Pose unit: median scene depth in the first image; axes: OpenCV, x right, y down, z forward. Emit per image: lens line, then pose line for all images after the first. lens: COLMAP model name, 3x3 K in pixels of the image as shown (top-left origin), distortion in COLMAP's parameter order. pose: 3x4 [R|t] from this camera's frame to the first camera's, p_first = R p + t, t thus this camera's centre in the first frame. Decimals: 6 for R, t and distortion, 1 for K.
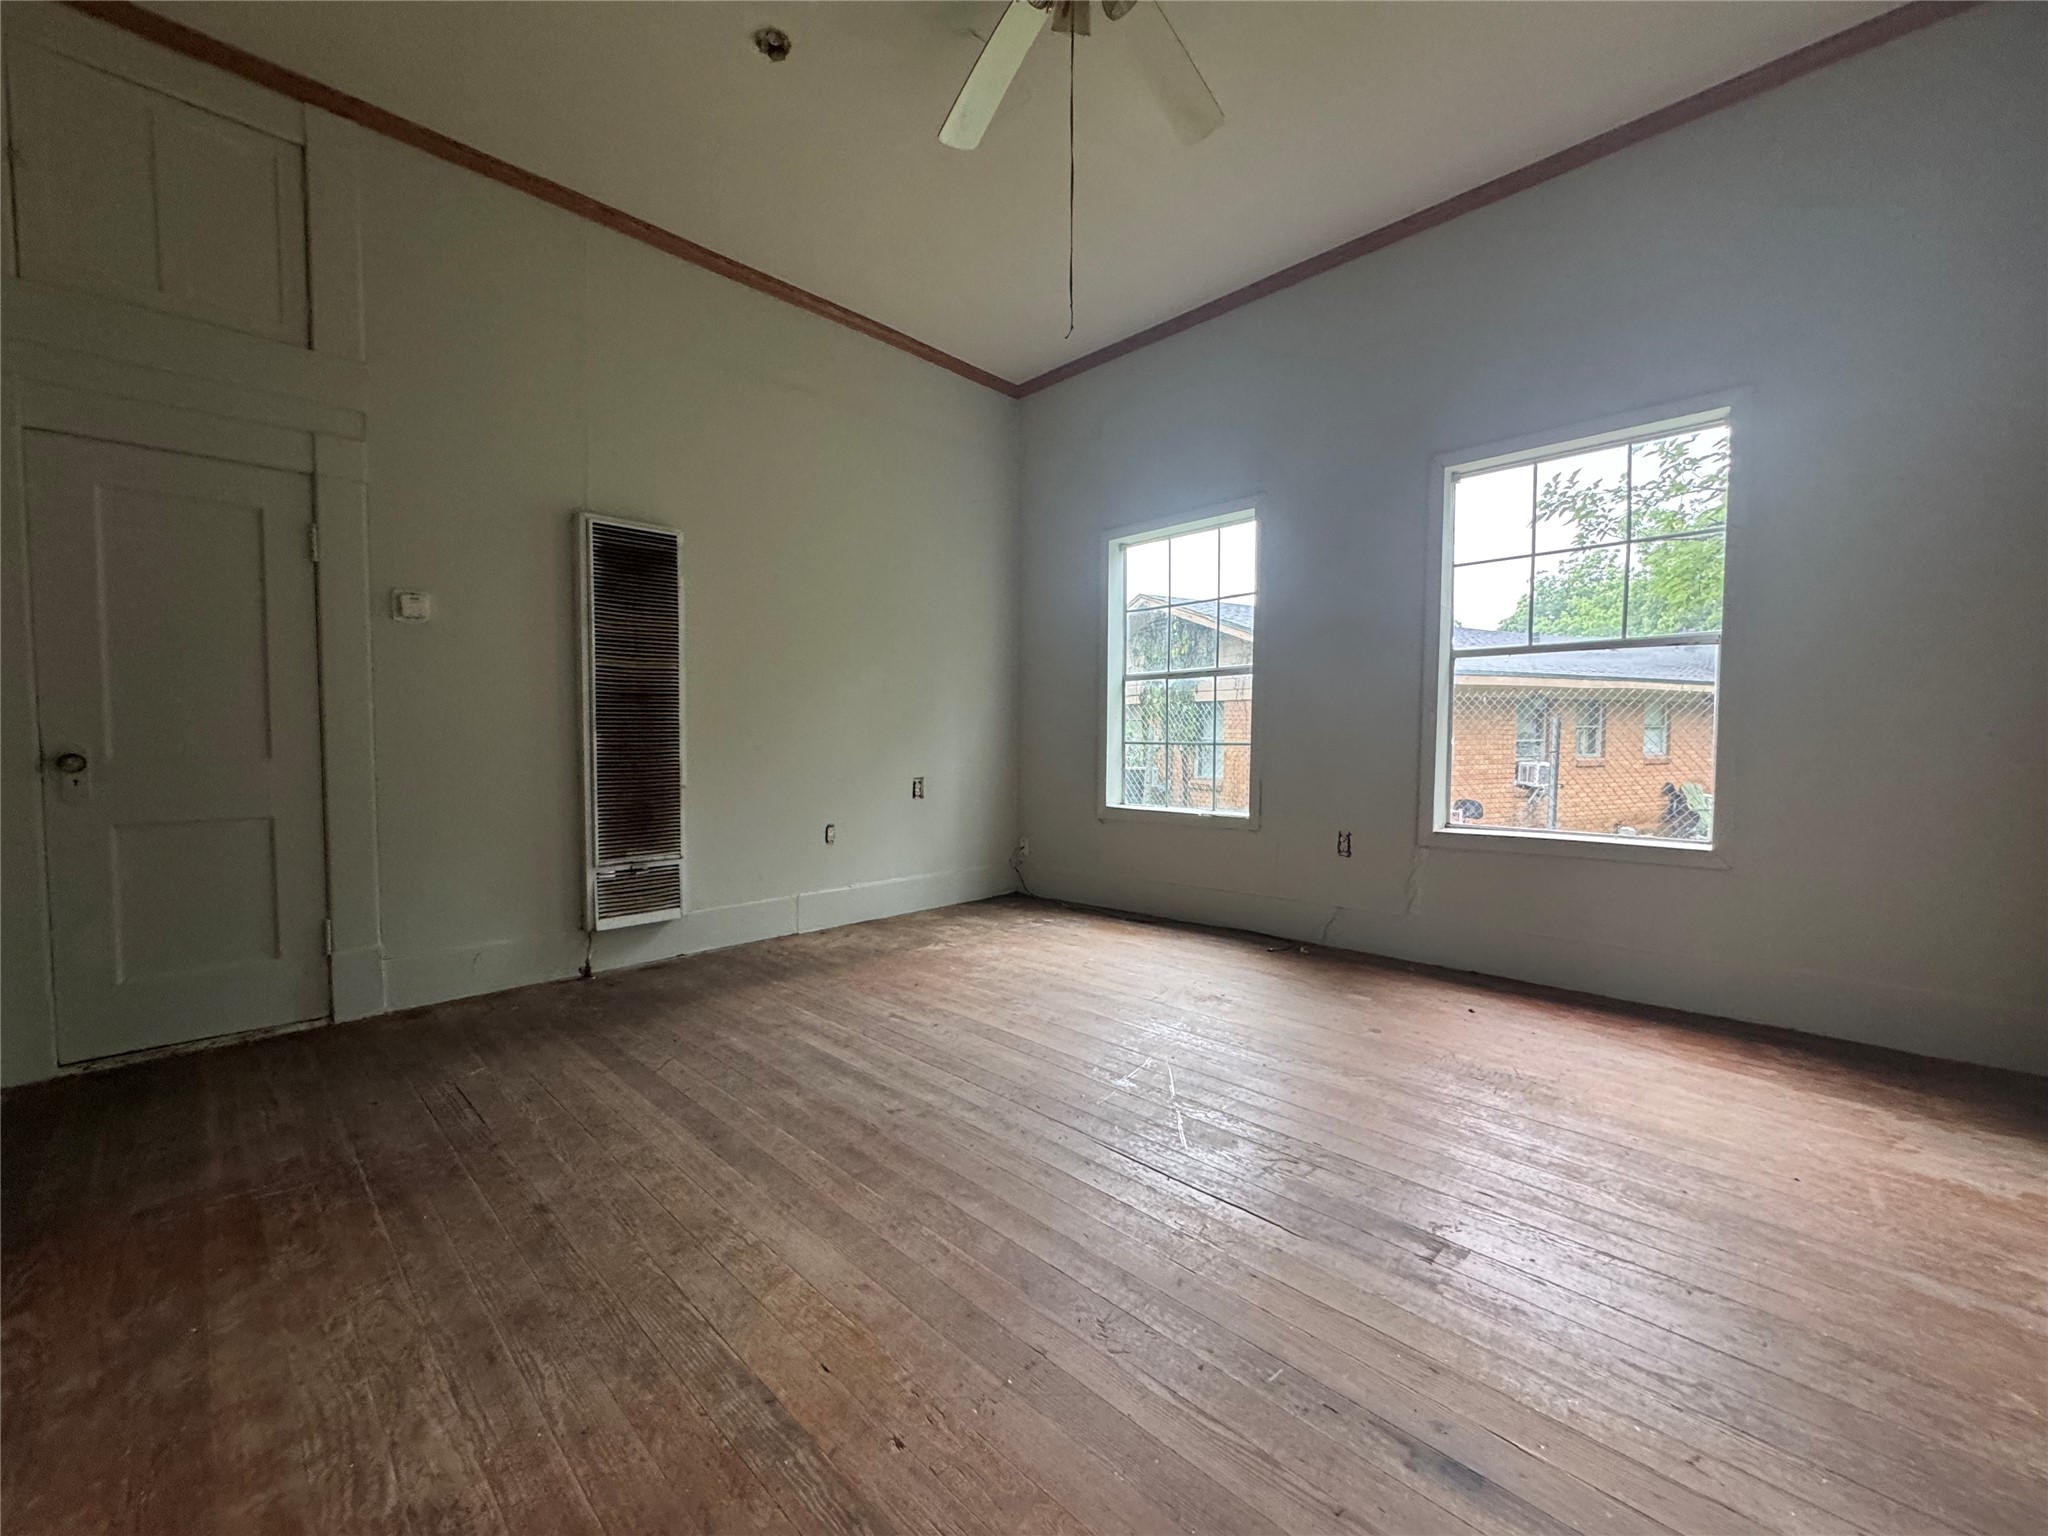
lens RADIAL K [[815.7, 0, 1024.0], [0, 815.7, 768.0], [0, 0, 1]] dist [-0.008006, 0.000066]
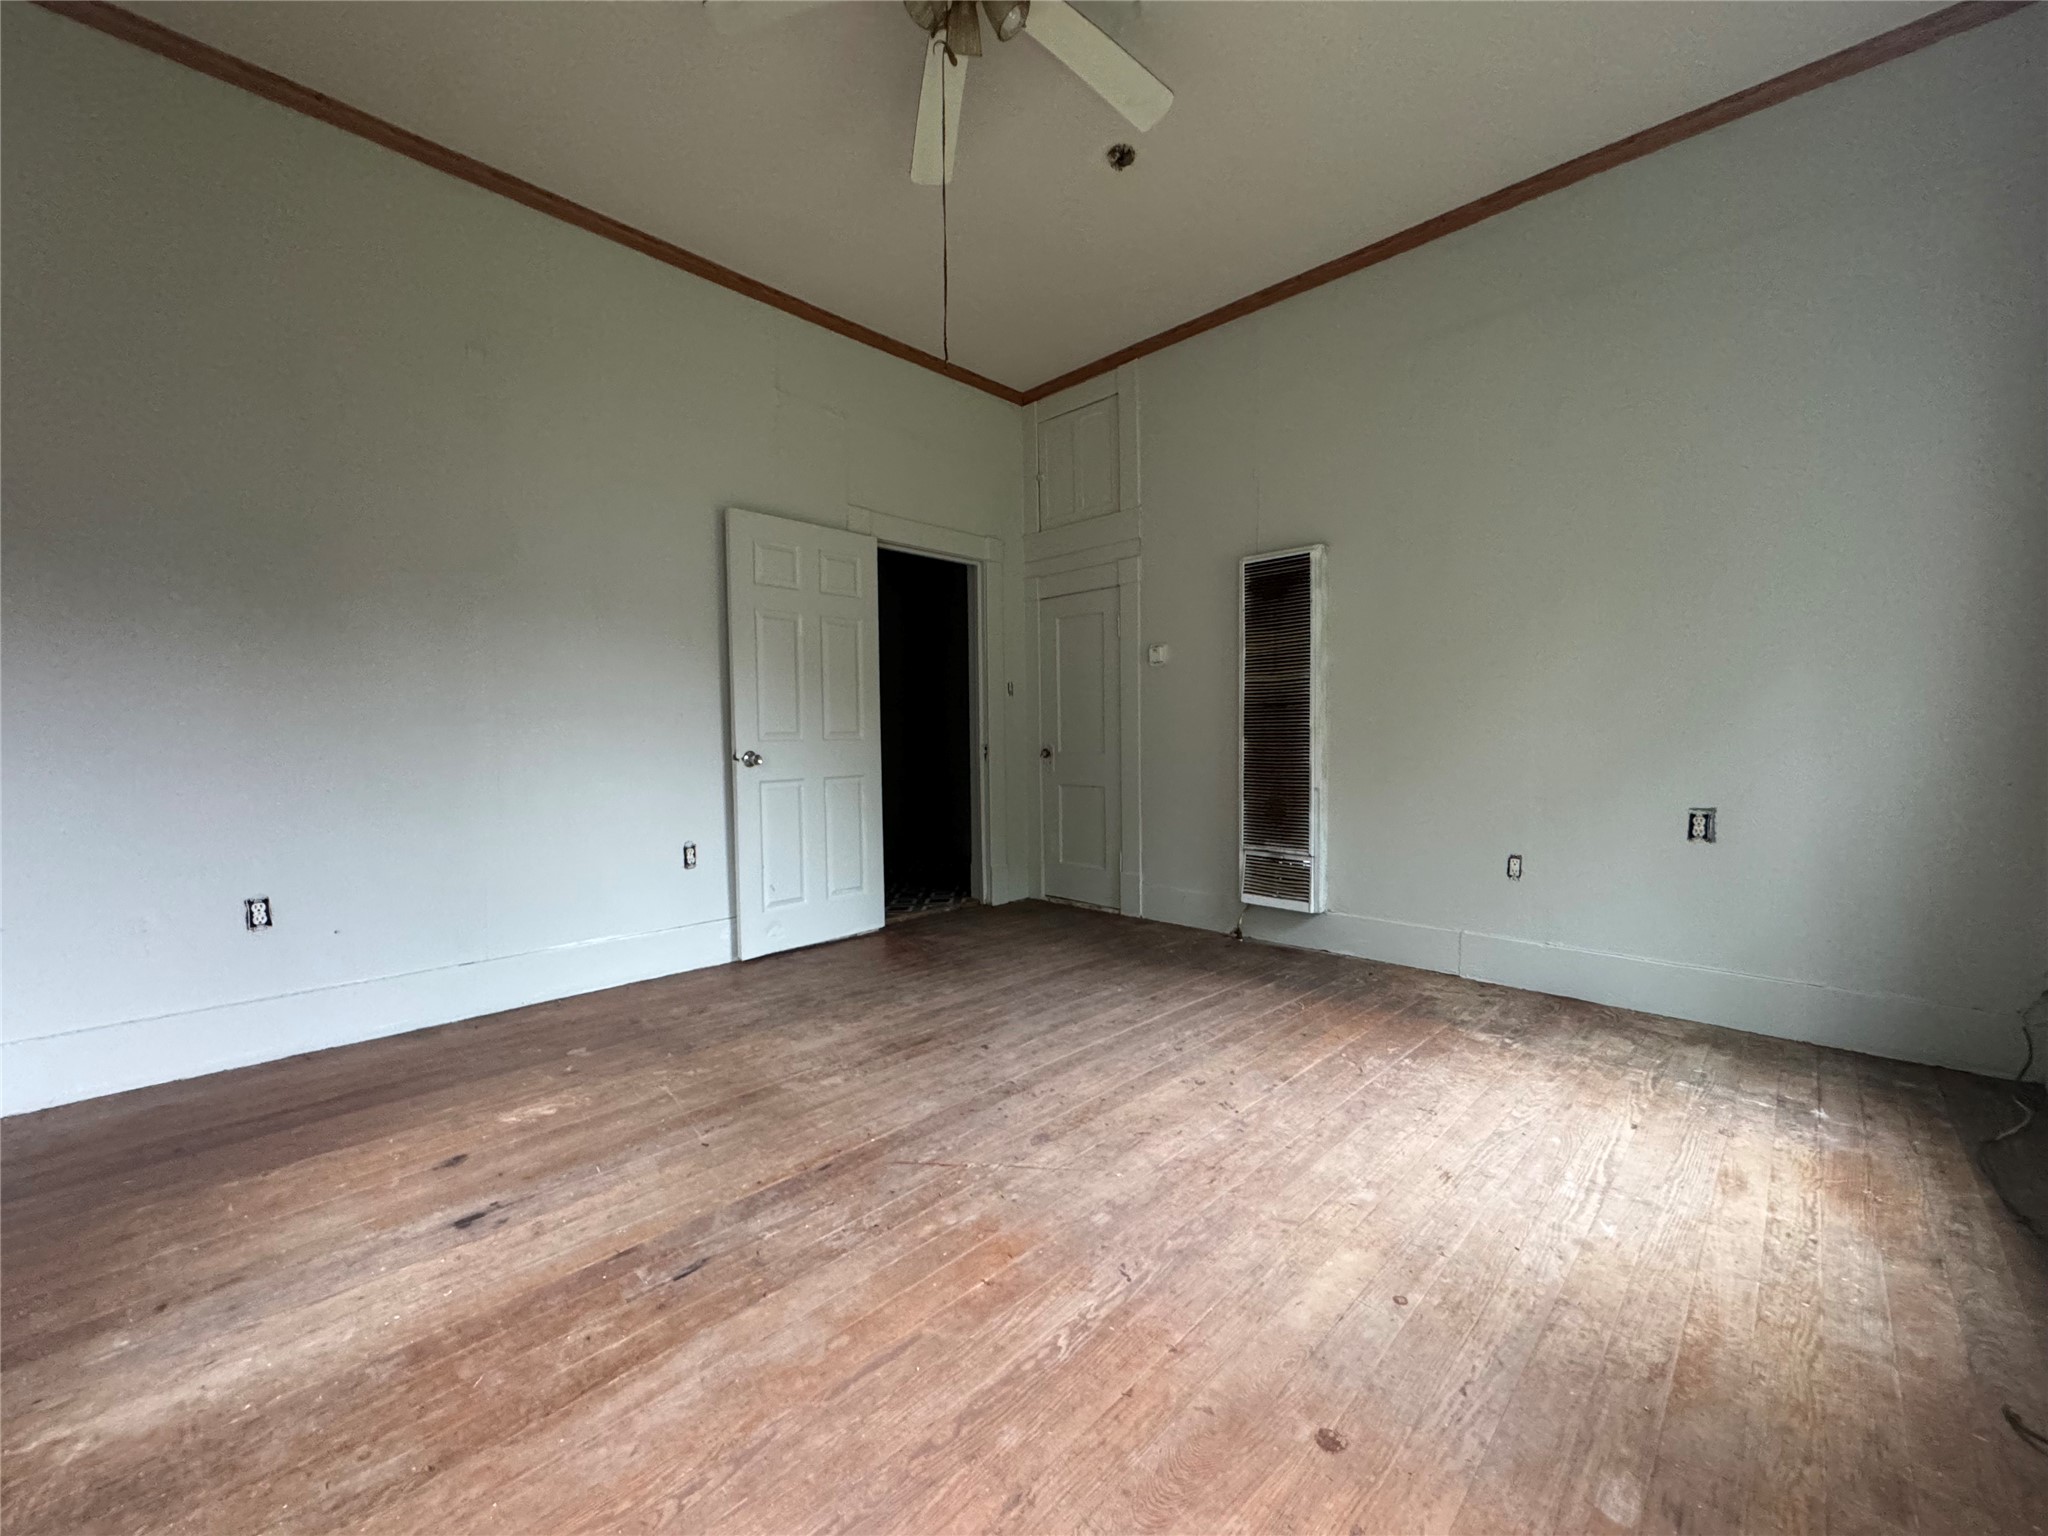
lens RADIAL K [[815.7, 0, 1024.0], [0, 815.7, 768.0], [0, 0, 1]] dist [-0.008006, 0.000066]
pose [[0.000368, 0.035428, -0.999372, 0.686936], [-0.037944, 0.998653, 0.035389, -0.029702], [0.999280, 0.037907, 0.001712, 0.675659]]
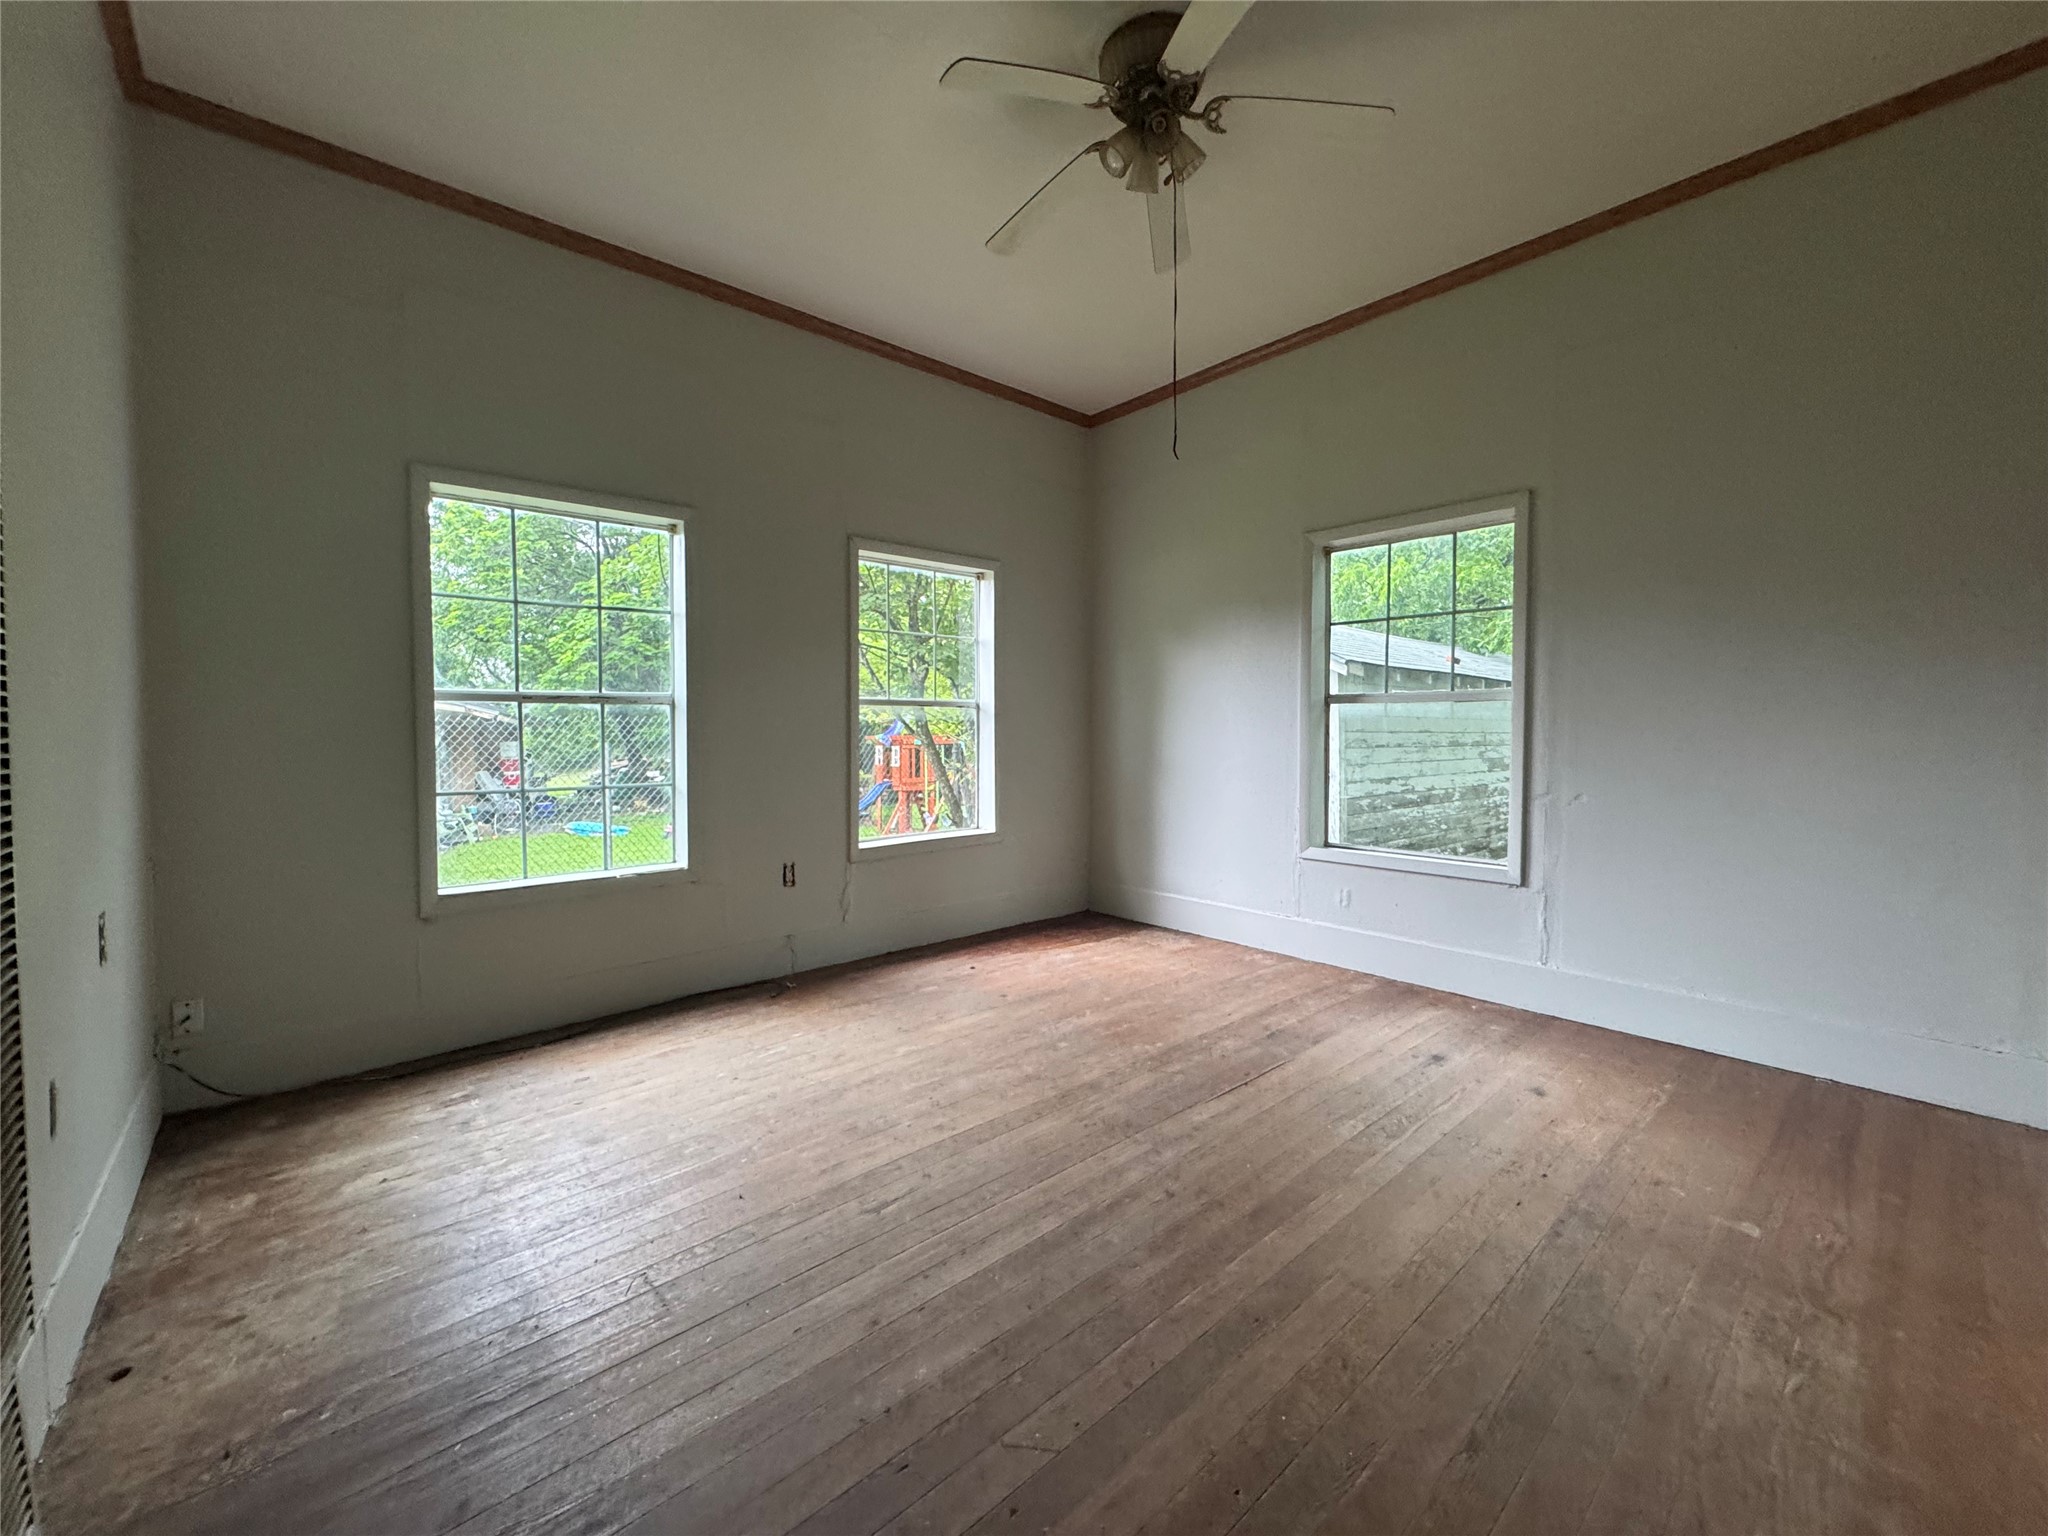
lens RADIAL K [[815.7, 0, 1024.0], [0, 815.7, 768.0], [0, 0, 1]] dist [-0.008006, 0.000066]
pose [[0.067937, -0.040475, 0.996868, -0.711399], [0.050210, 0.998049, 0.037101, -0.076358], [-0.996425, 0.047532, 0.069837, 0.700316]]
